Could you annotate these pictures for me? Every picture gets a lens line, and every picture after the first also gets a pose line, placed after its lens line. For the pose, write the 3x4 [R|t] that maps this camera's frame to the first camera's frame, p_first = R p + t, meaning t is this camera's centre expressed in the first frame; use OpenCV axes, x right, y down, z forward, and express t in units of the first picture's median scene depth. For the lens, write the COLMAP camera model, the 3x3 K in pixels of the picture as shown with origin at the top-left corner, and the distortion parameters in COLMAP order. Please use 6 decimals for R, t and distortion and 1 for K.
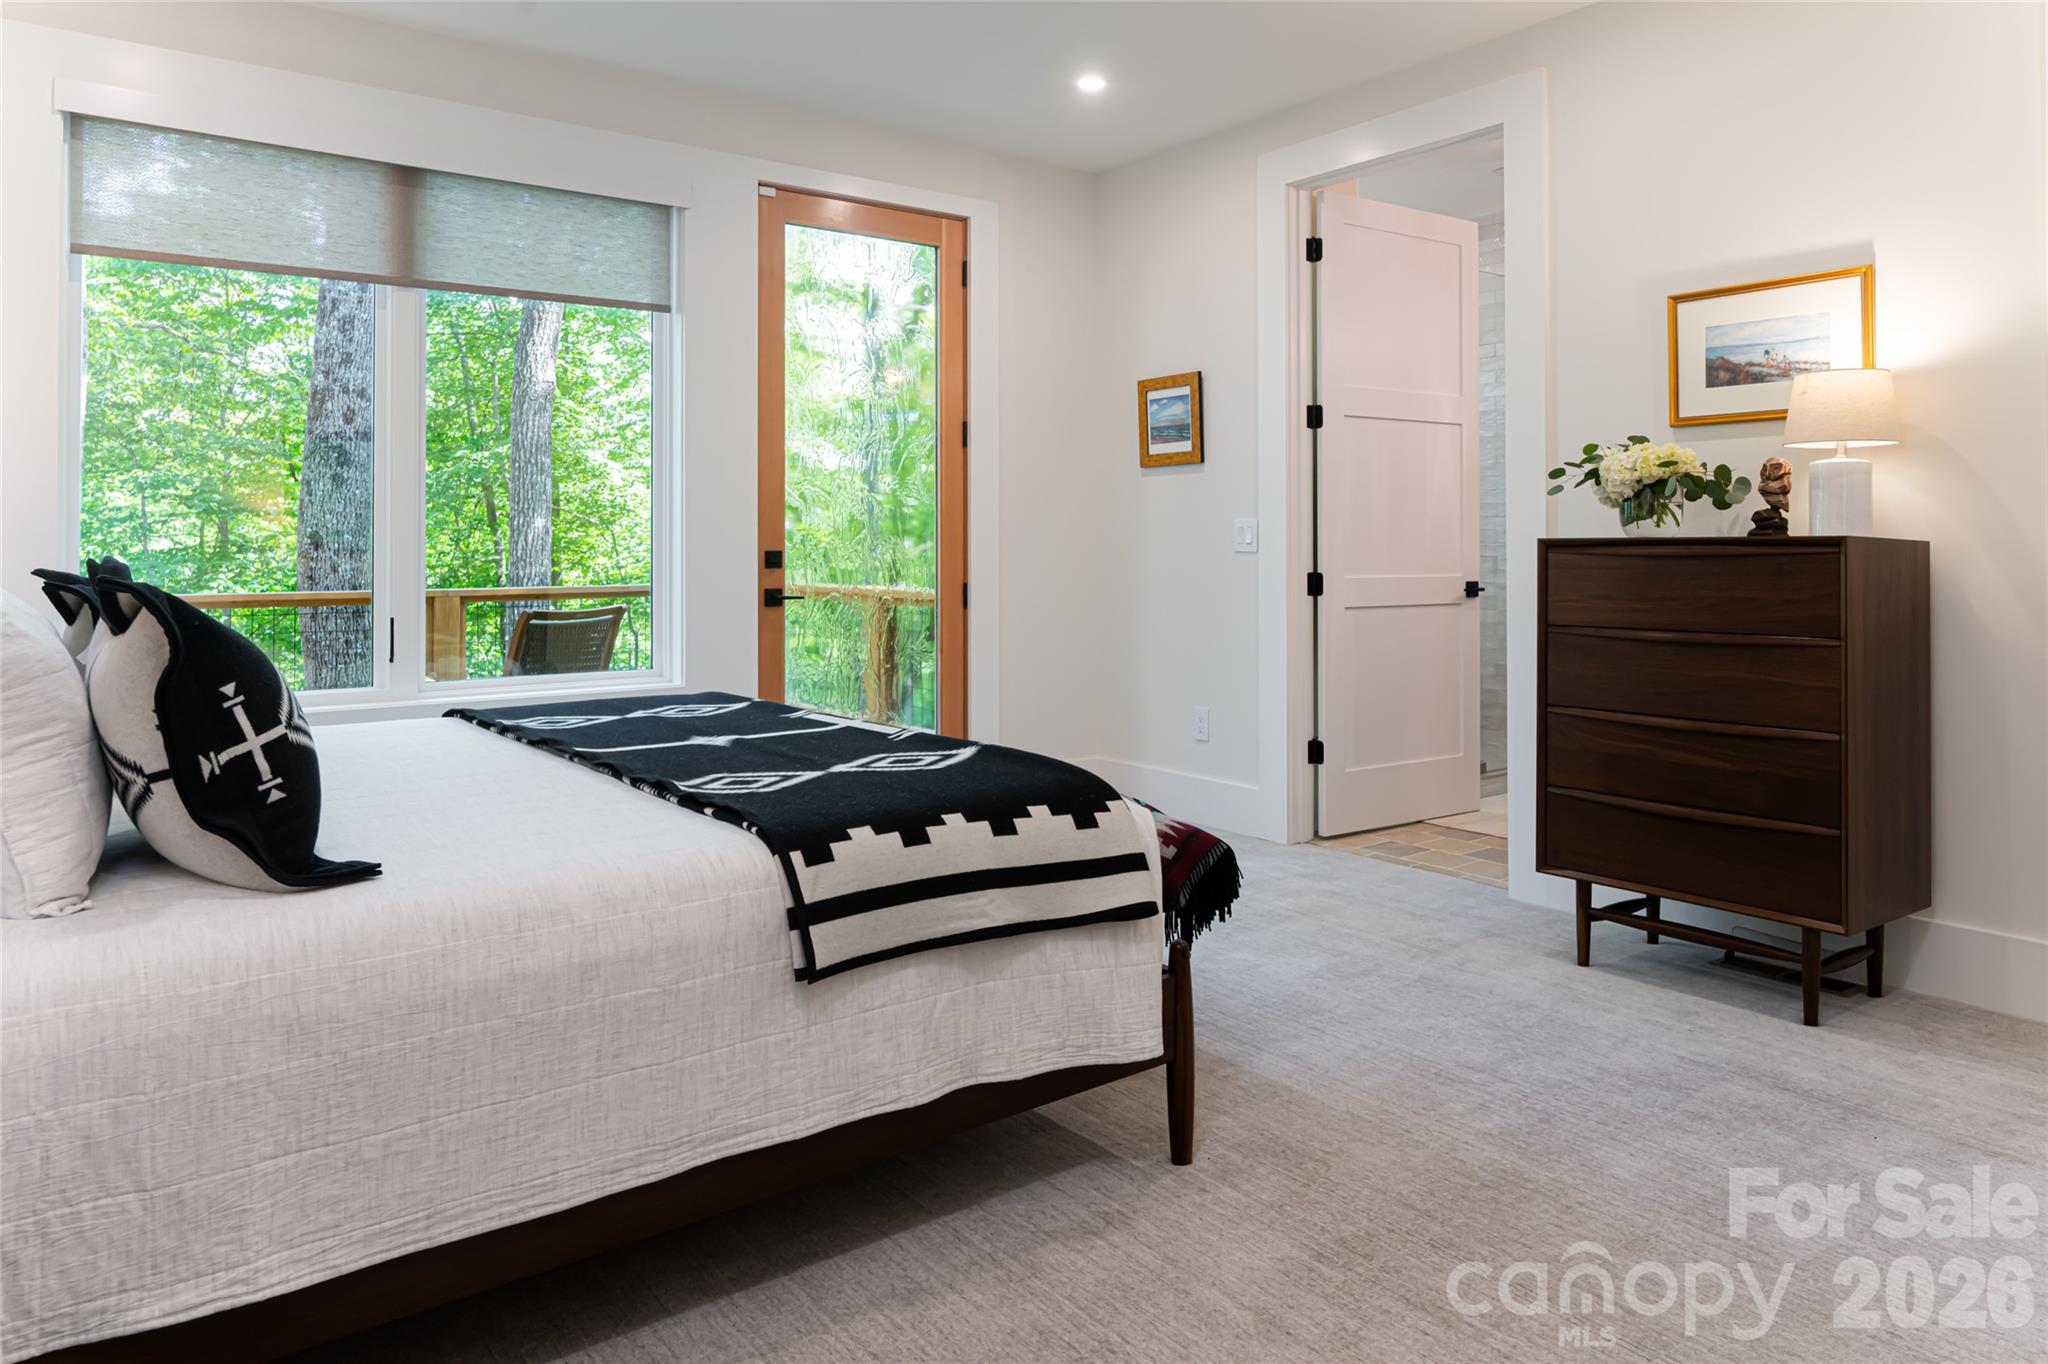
lens RADIAL K [[1334.1, 0, 1026.0], [0, 1334.1, 549.1], [0, 0, 1]] dist [-0.004182, 0.000084]
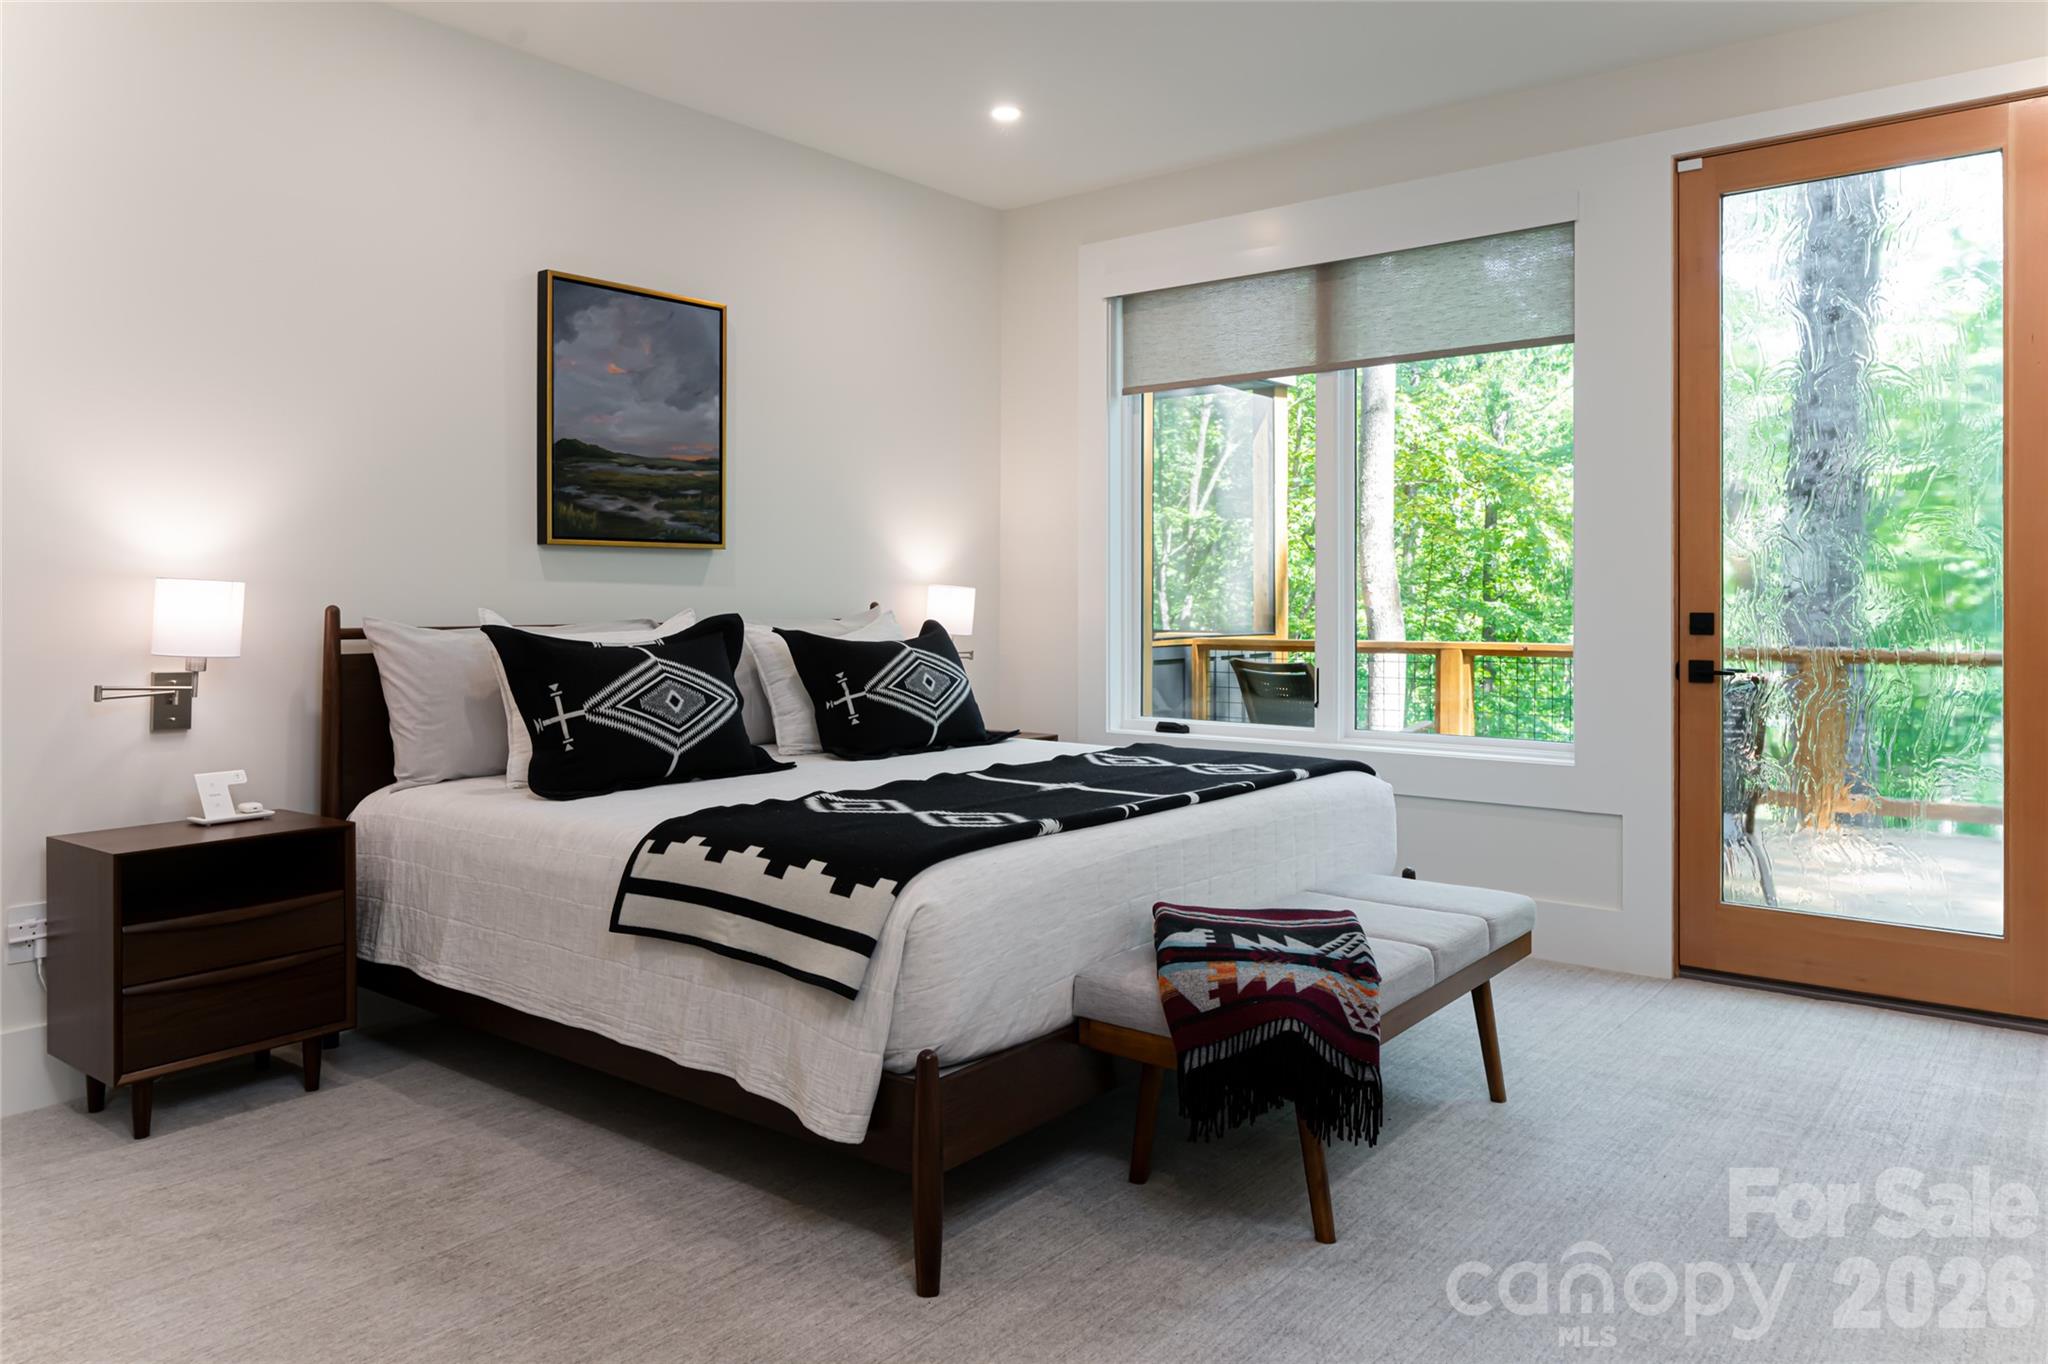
lens RADIAL K [[1378.4, 0, 1020.1], [0, 1378.4, 597.4], [0, 0, 1]] dist [-0.000623, -0.001718]
pose [[0.252236, 0.002946, -0.967661, 1.173231], [-0.001510, 0.999995, 0.002651, -0.022347], [0.967665, 0.000793, 0.252239, 0.926796]]
